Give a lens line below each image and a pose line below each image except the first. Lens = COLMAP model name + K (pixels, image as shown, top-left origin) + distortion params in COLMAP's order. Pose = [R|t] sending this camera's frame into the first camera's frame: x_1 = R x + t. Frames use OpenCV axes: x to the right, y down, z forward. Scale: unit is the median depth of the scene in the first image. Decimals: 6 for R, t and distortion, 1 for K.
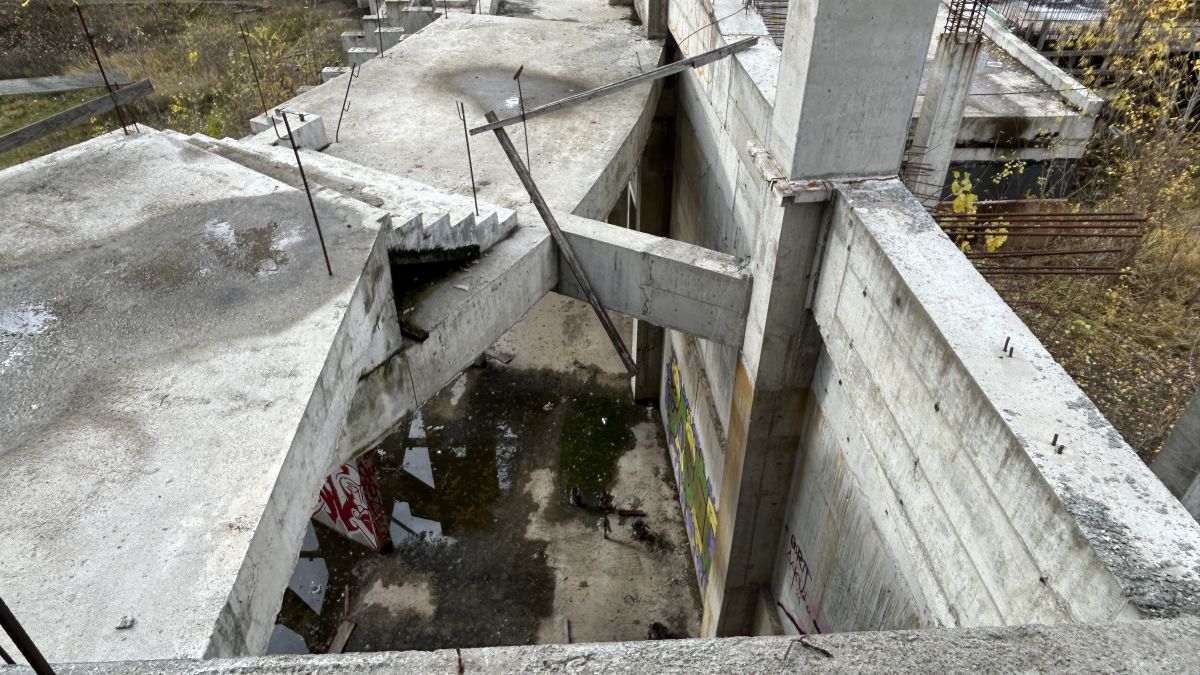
lens RADIAL K [[805.3, 0, 596.8], [0, 805.3, 340.8], [0, 0, 1]] dist [0.007001, -0.030871]
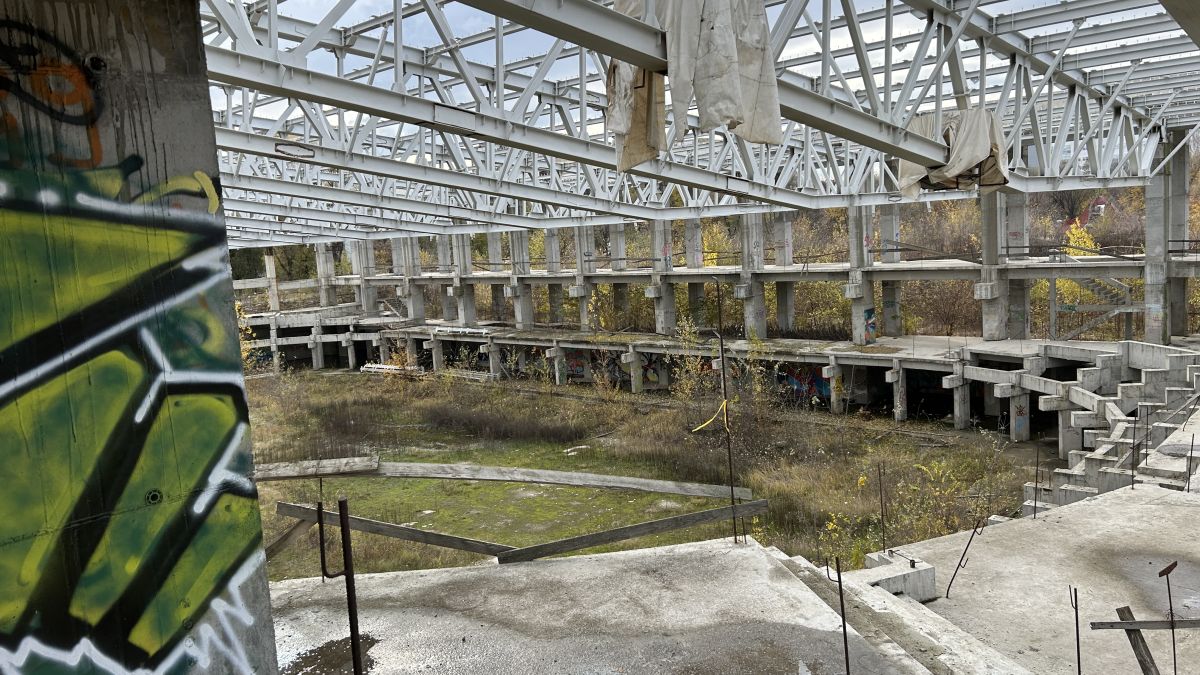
lens RADIAL K [[910.6, 0, 594.7], [0, 910.6, 329.0], [0, 0, 1]] dist [0.068095, -0.062889]
pose [[0.722960, 0.035281, -0.689988, 0.115865], [-0.368831, 0.864186, -0.342267, -0.007923], [0.584202, 0.501935, 0.637785, -0.055166]]
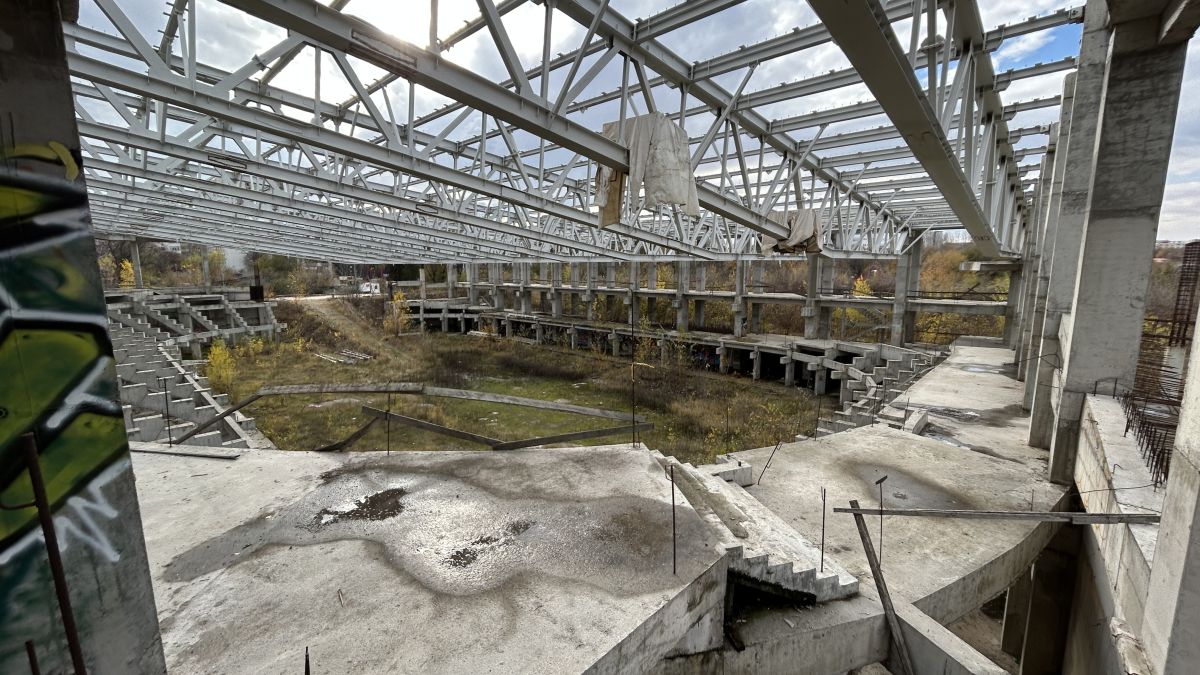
lens RADIAL K [[489.8, 0, 600.0], [0, 489.8, 337.5], [0, 0, 1]] dist [0.001481, 0.000339]
pose [[0.716427, 0.104489, -0.689793, 0.102187], [-0.423447, 0.850901, -0.310903, -0.076372], [0.554459, 0.514830, 0.653854, 0.071969]]
